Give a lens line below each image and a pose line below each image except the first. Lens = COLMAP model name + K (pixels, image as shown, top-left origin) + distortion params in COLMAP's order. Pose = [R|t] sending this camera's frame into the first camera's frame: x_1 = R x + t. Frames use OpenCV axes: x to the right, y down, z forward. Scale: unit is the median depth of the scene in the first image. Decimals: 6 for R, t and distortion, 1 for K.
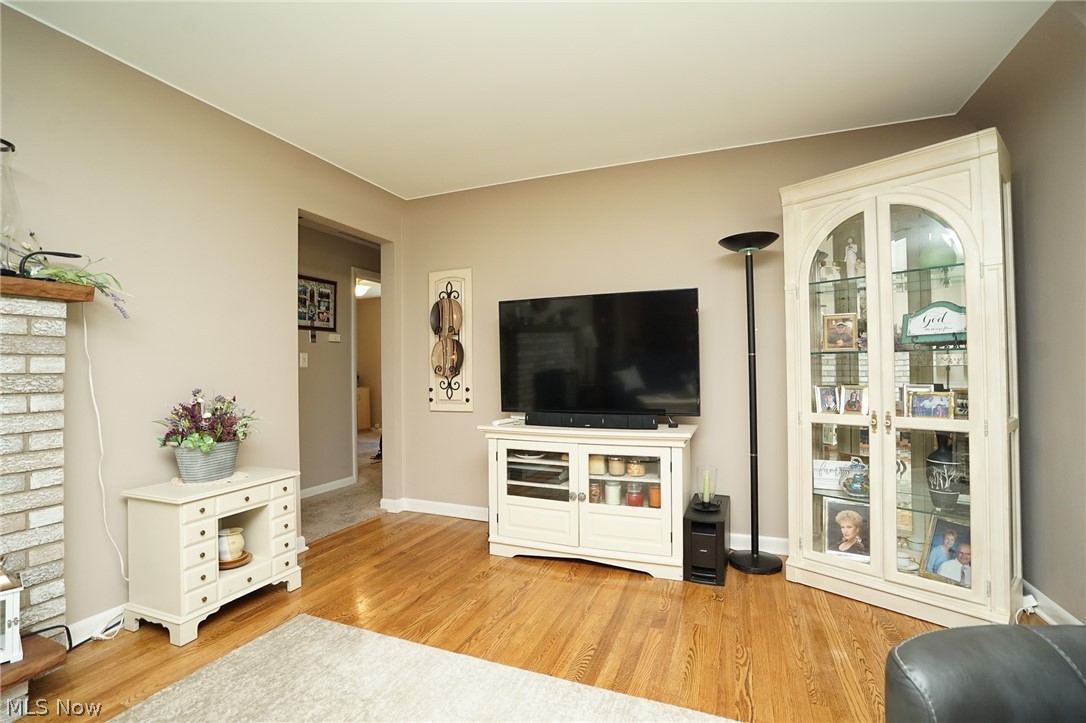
lens RADIAL K [[502.2, 0, 543.0], [0, 502.2, 361.5], [0, 0, 1]] dist [-0.056986, 0.025956]
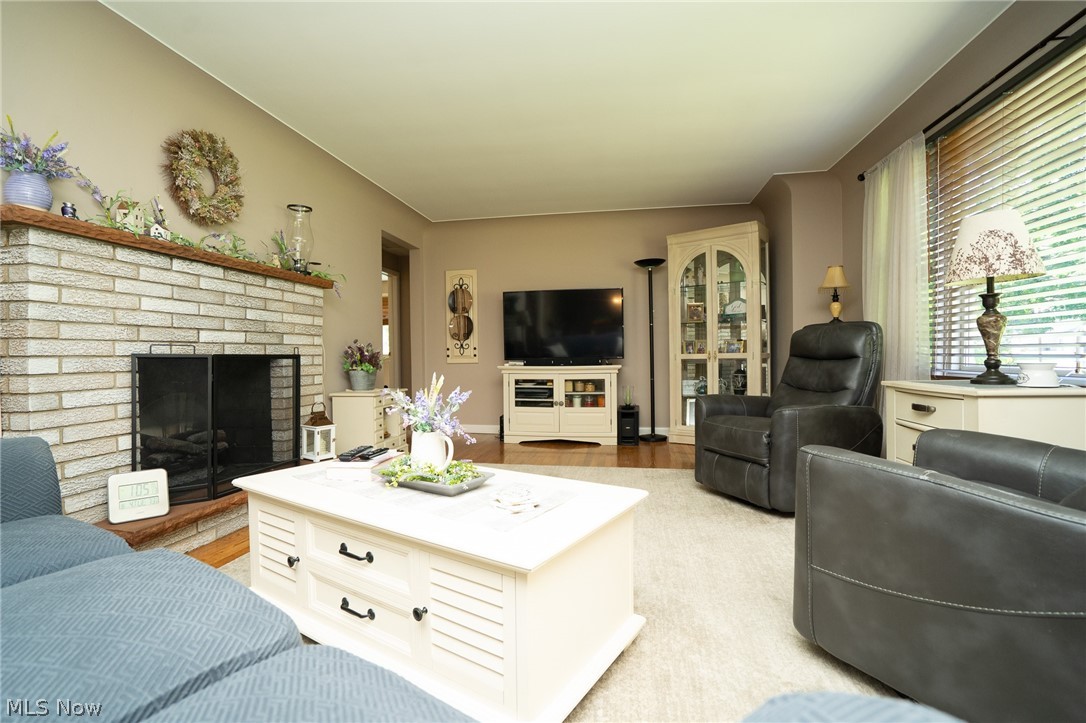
lens RADIAL K [[502.2, 0, 543.0], [0, 502.2, 361.5], [0, 0, 1]] dist [-0.056986, 0.025956]
pose [[0.978448, -0.005067, 0.206432, -0.354700], [-0.000162, 0.999680, 0.025305, 0.076027], [-0.206494, -0.024793, 0.978134, -0.730708]]
